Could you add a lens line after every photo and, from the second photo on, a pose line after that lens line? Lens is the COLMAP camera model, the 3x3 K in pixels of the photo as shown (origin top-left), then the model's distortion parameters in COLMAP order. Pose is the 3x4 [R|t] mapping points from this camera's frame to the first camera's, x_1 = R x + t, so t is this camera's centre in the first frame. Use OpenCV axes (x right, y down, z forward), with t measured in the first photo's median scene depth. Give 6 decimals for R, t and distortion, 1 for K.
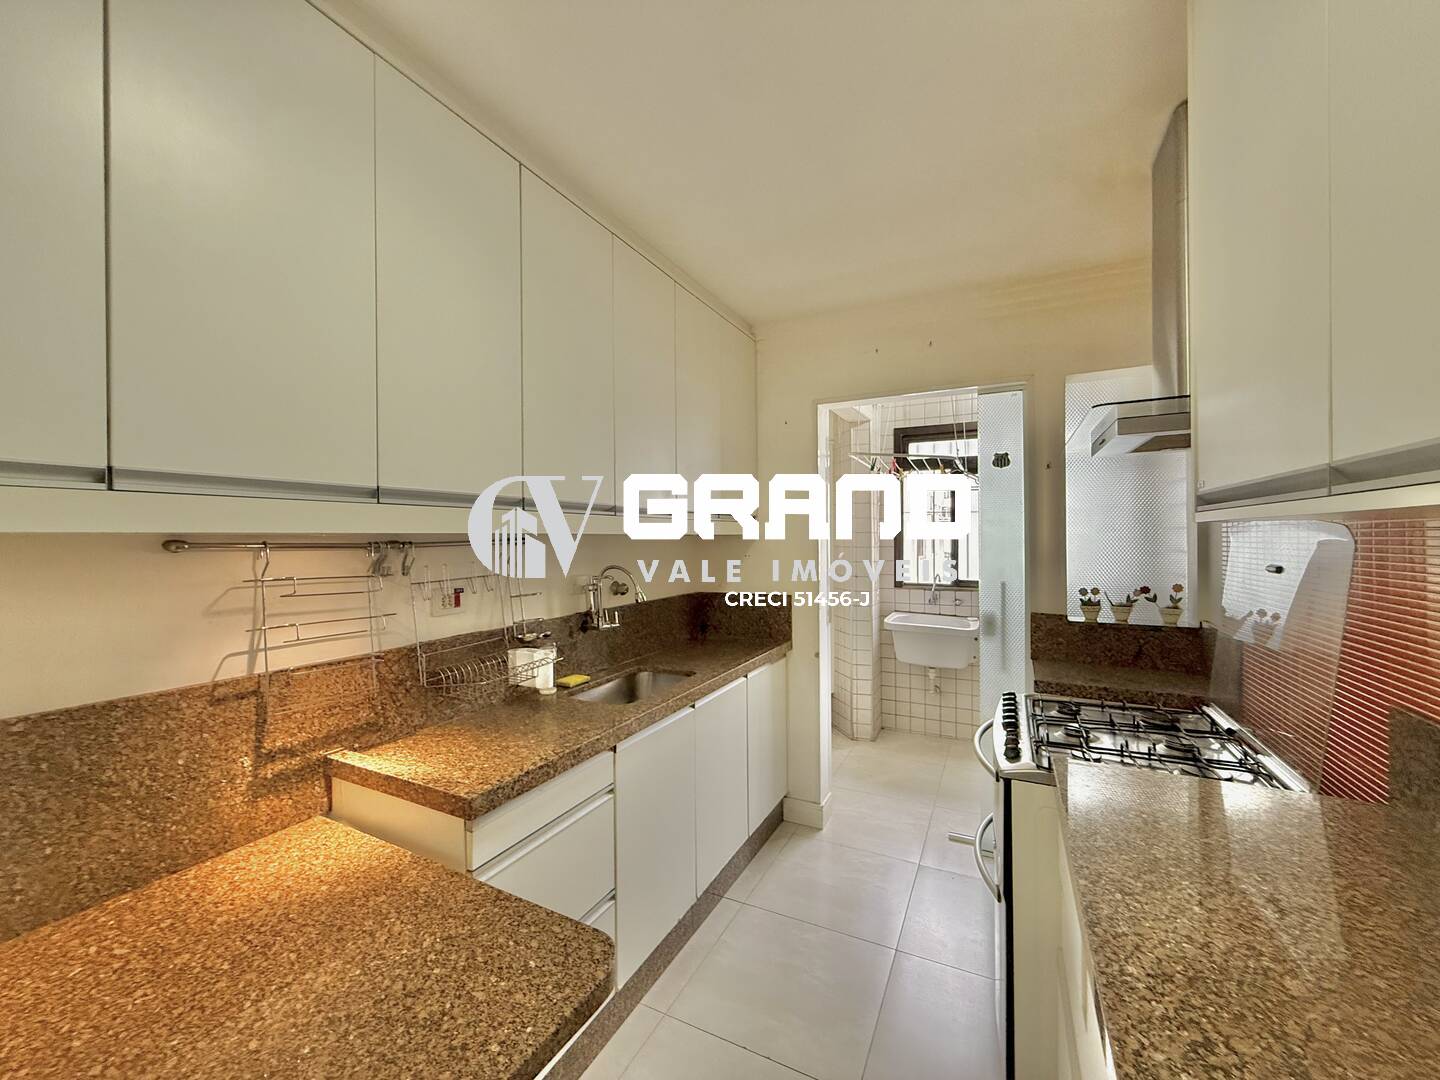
lens RADIAL K [[572.8, 0, 716.4], [0, 572.8, 538.8], [0, 0, 1]] dist [0.001885, 0.000273]
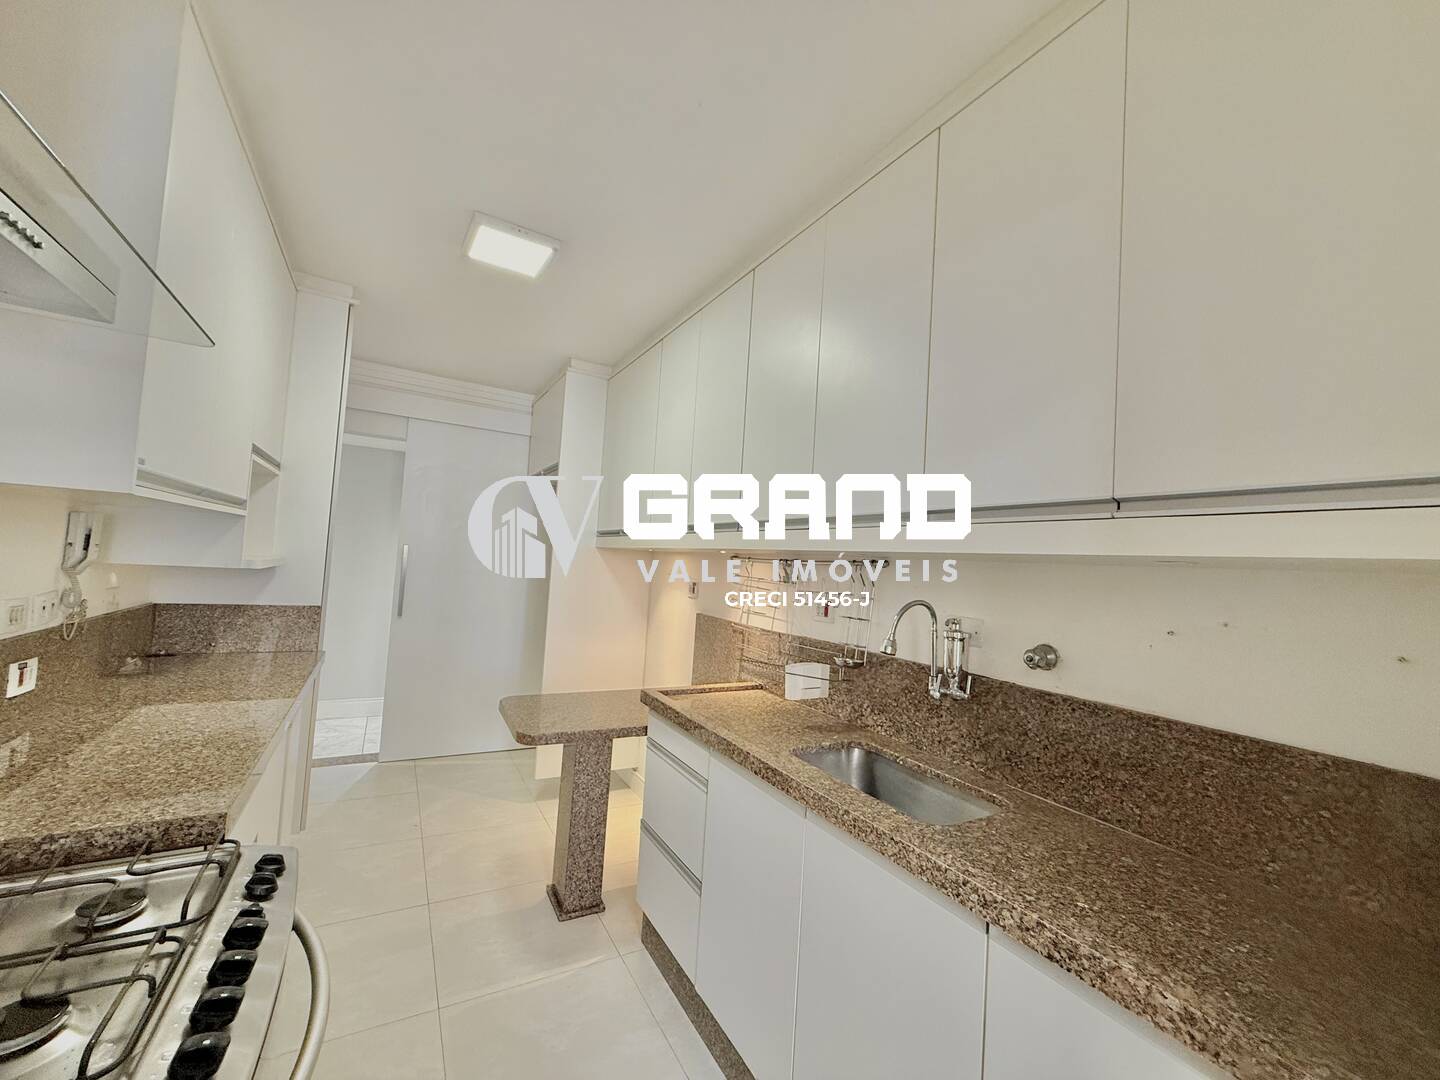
lens RADIAL K [[573.2, 0, 717.6], [0, 573.2, 538.4], [0, 0, 1]] dist [-0.000778, 0.000526]
pose [[-0.549773, -0.065191, -0.832766, 0.717201], [-0.060110, 0.997453, -0.038401, 0.018330], [0.833149, 0.028946, -0.552291, 1.576375]]
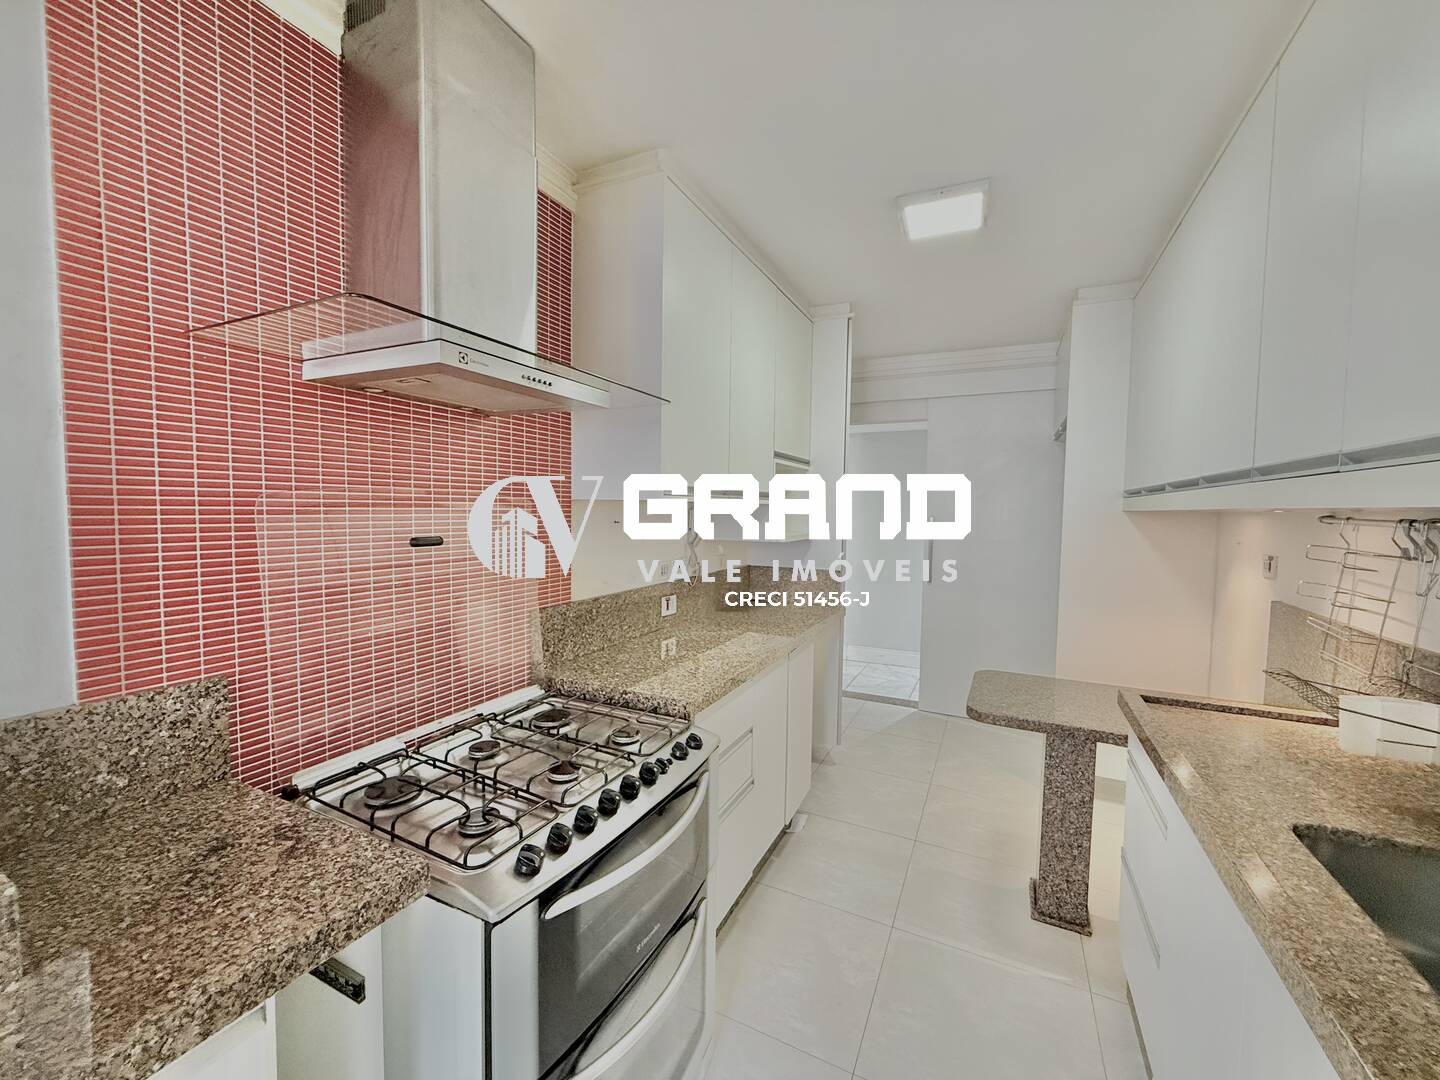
lens RADIAL K [[573.2, 0, 717.6], [0, 573.2, 538.4], [0, 0, 1]] dist [-0.000778, 0.000526]
pose [[-0.999870, -0.006431, -0.014754, 0.453694], [-0.007217, 0.998522, 0.053864, -0.004296], [0.014386, 0.053963, -0.998439, 1.743471]]
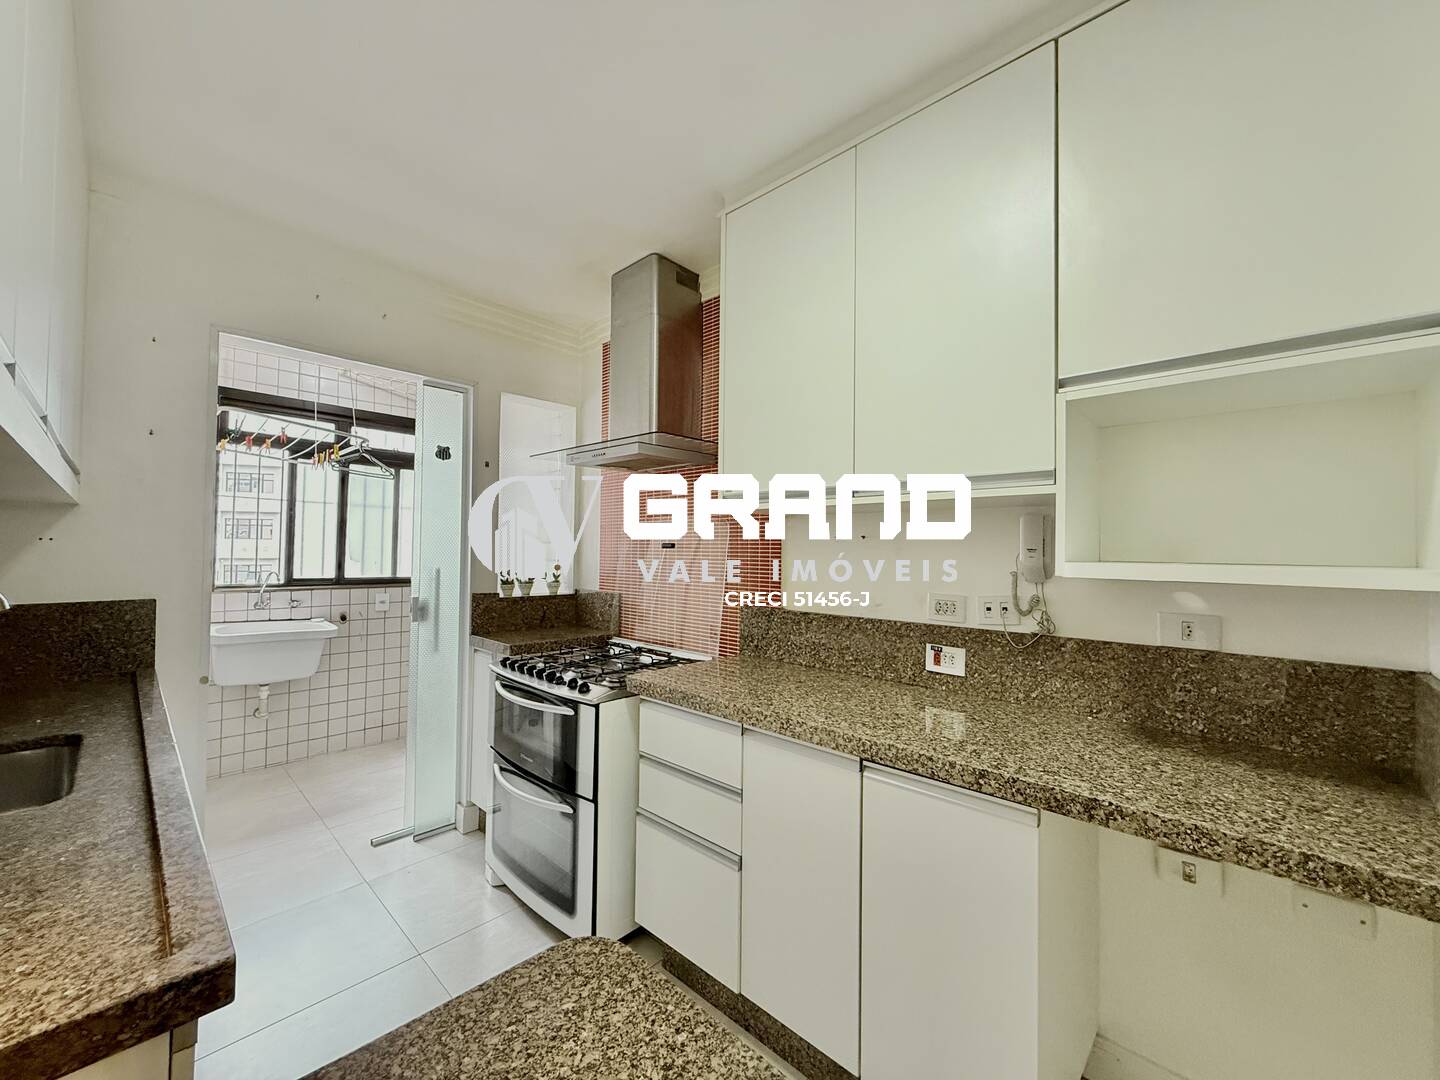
lens RADIAL K [[573.2, 0, 717.6], [0, 573.2, 538.4], [0, 0, 1]] dist [-0.000778, 0.000526]
pose [[0.286310, 0.030015, 0.957667, -0.568734], [-0.011115, 0.999546, -0.028004, 0.069517], [-0.958073, -0.002627, 0.286514, 0.323227]]
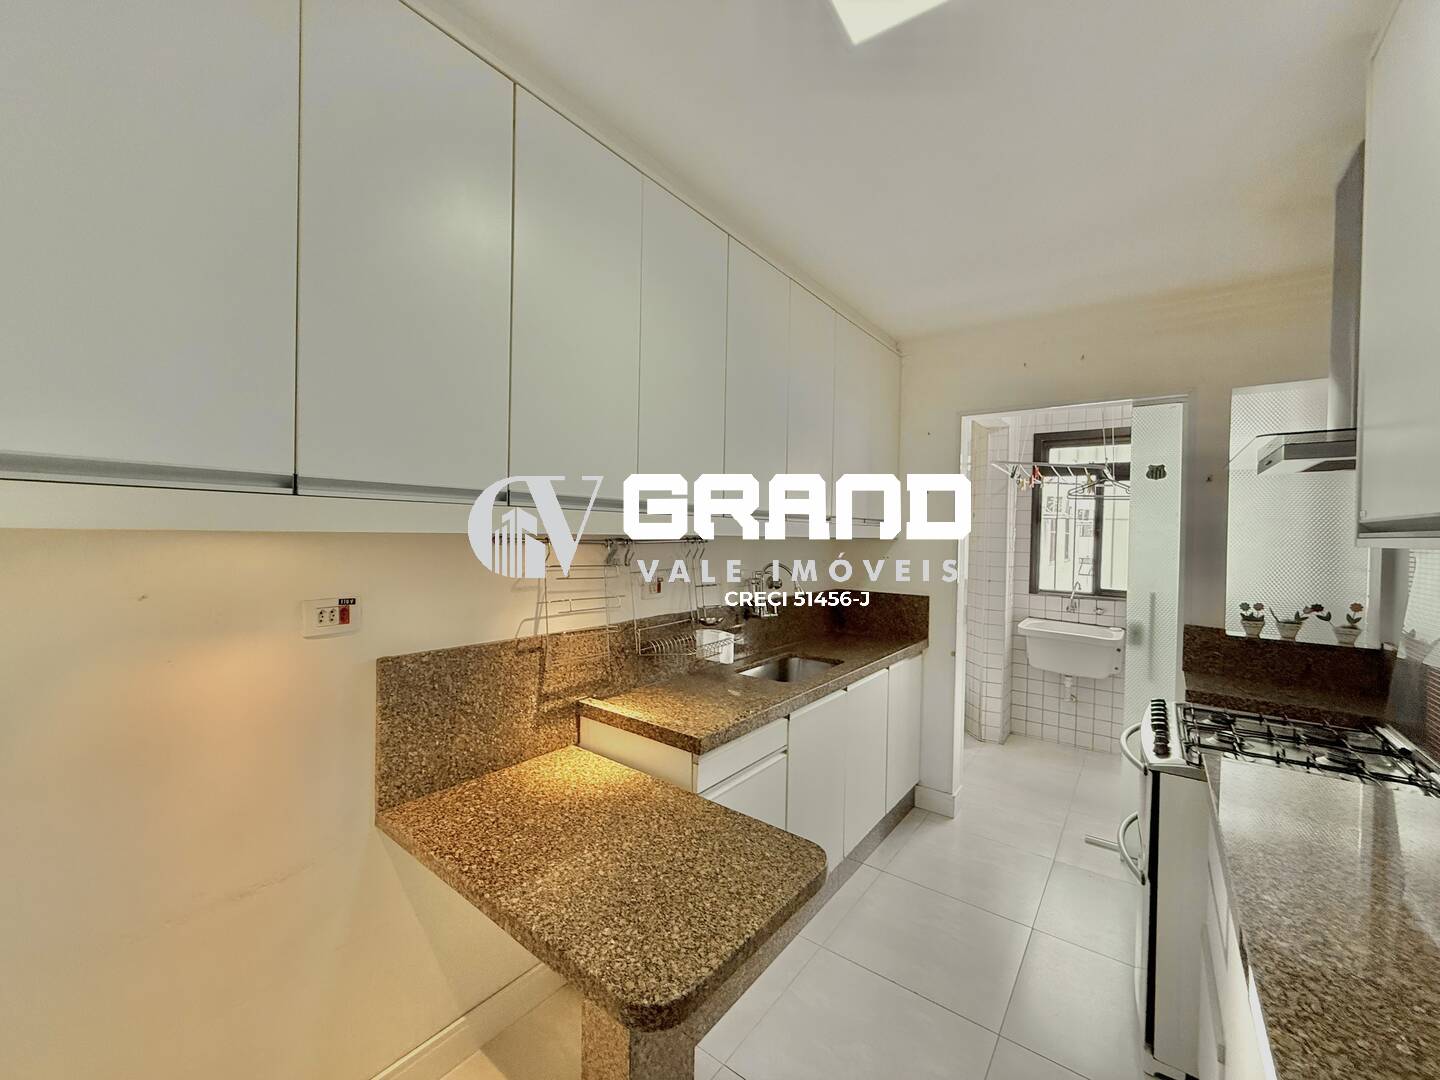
lens RADIAL K [[574.5, 0, 716.3], [0, 574.5, 538.4], [0, 0, 1]] dist [0.001288, -0.000007]
pose [[0.983171, 0.029278, -0.180328, -0.119642], [-0.027831, 0.999557, 0.010551, -0.015168], [0.180557, -0.005354, 0.983550, -0.206690]]
